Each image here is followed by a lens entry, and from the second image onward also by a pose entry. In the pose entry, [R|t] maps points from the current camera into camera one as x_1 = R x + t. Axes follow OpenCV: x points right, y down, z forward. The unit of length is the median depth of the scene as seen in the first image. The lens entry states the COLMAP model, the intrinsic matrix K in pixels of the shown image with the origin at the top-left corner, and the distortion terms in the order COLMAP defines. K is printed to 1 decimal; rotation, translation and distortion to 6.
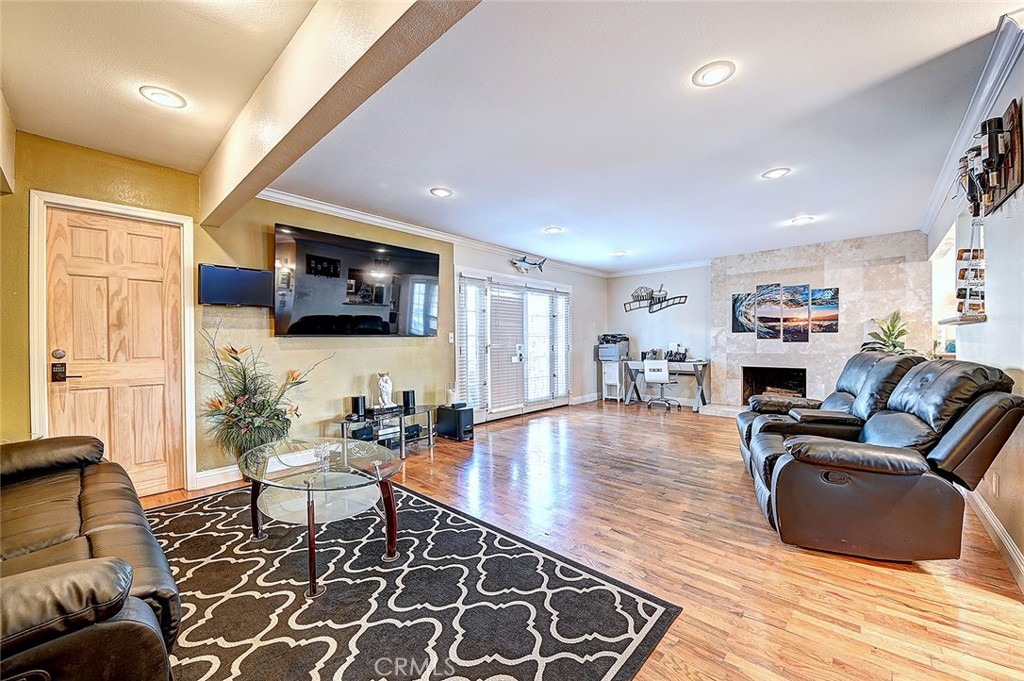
lens RADIAL K [[392.5, 0, 515.9], [0, 392.5, 342.2], [0, 0, 1]] dist [0.002144, -0.000064]
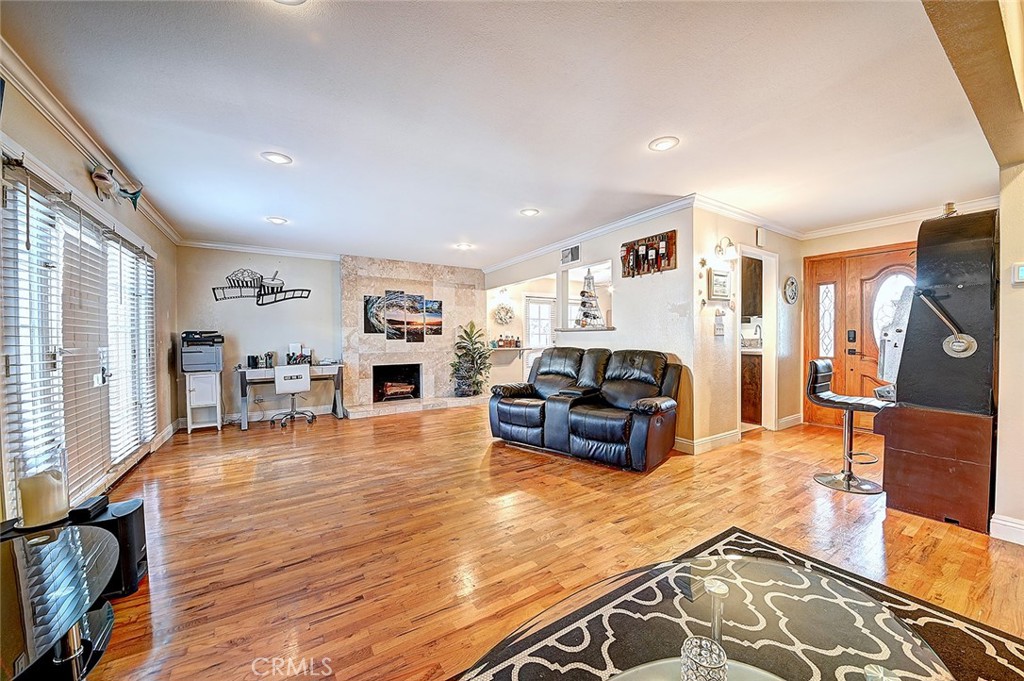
lens RADIAL K [[376.4, 0, 517.2], [0, 376.4, 342.5], [0, 0, 1]] dist [0.009202, -0.000088]
pose [[0.249867, -0.002114, 0.968278, -0.312773], [0.005582, 0.999984, 0.000743, 0.001428], [-0.968264, 0.005220, 0.249875, 0.401864]]
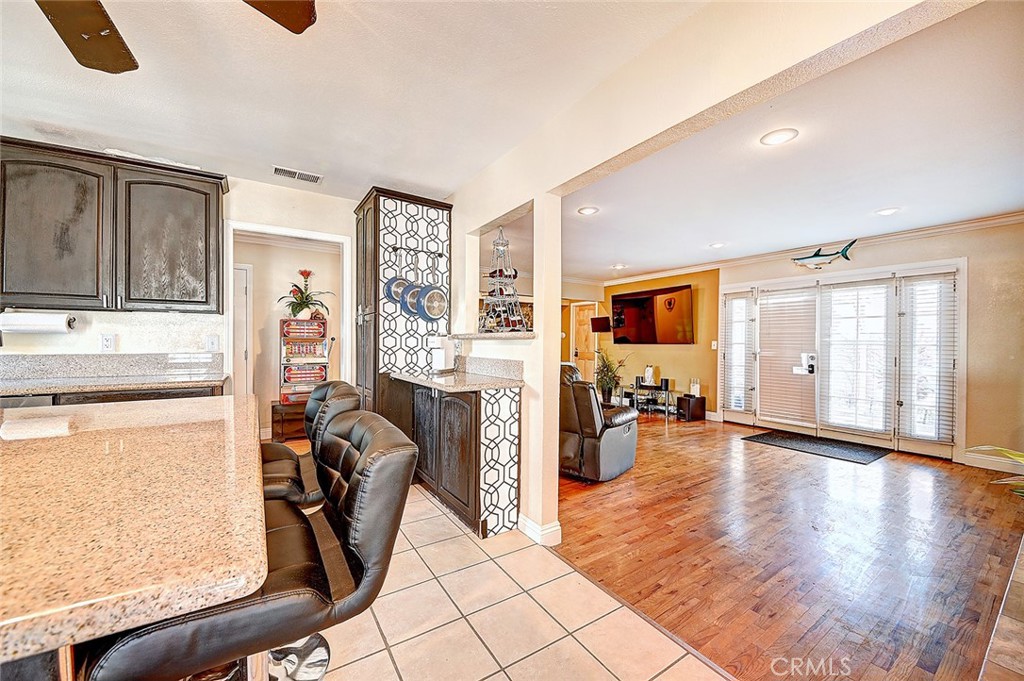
lens RADIAL K [[392.5, 0, 514.4], [0, 392.5, 341.9], [0, 0, 1]] dist [0.002144, -0.000064]
pose [[-0.248547, 0.006461, -0.968598, 1.017259], [-0.007056, 0.999939, 0.008481, -0.023693], [0.968594, 0.008942, -0.248486, 0.591056]]
